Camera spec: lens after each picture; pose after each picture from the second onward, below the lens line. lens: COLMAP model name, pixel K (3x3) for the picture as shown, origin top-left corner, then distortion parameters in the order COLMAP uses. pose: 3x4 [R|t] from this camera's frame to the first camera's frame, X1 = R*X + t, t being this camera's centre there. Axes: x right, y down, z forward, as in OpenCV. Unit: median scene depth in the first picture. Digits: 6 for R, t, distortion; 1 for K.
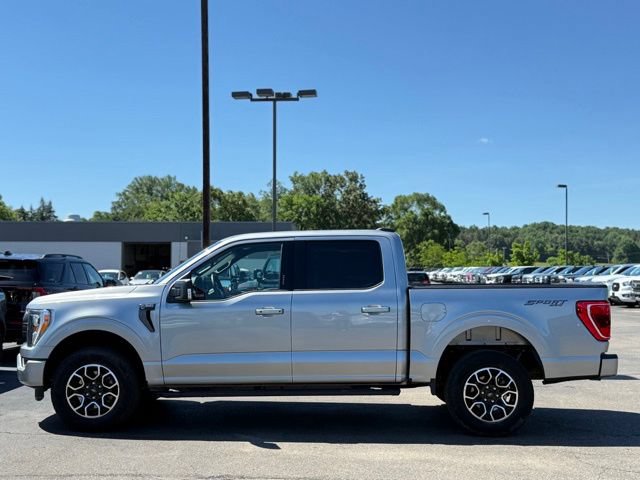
lens RADIAL K [[800.2, 0, 284.3], [0, 800.2, 241.5], [0, 0, 1]] dist [0.136681, 0.000000]
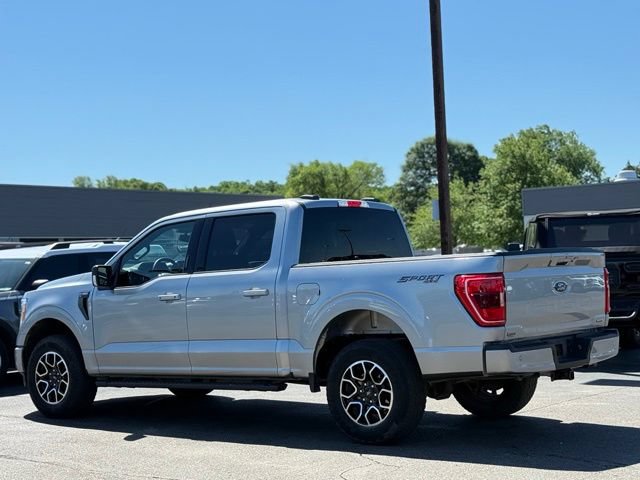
lens RADIAL K [[1092.9, 0, 327.6], [0, 1092.9, 232.2], [0, 0, 1]] dist [0.134917, 0.000000]
pose [[0.805189, -0.051962, -0.590737, 0.877402], [0.066758, 0.997764, 0.003228, 0.021018], [0.589248, -0.042036, 0.806858, 0.094407]]
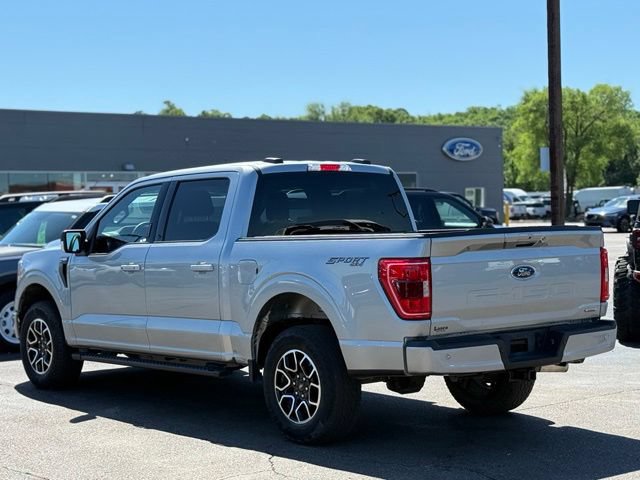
lens RADIAL K [[1188.3, 0, 340.9], [0, 1188.3, 246.5], [0, 0, 1]] dist [0.183761, 0.000000]
pose [[0.673092, 0.005225, -0.739541, 1.061369], [0.058768, 0.996435, 0.060528, 0.001988], [0.737220, -0.084202, 0.670385, 0.323358]]
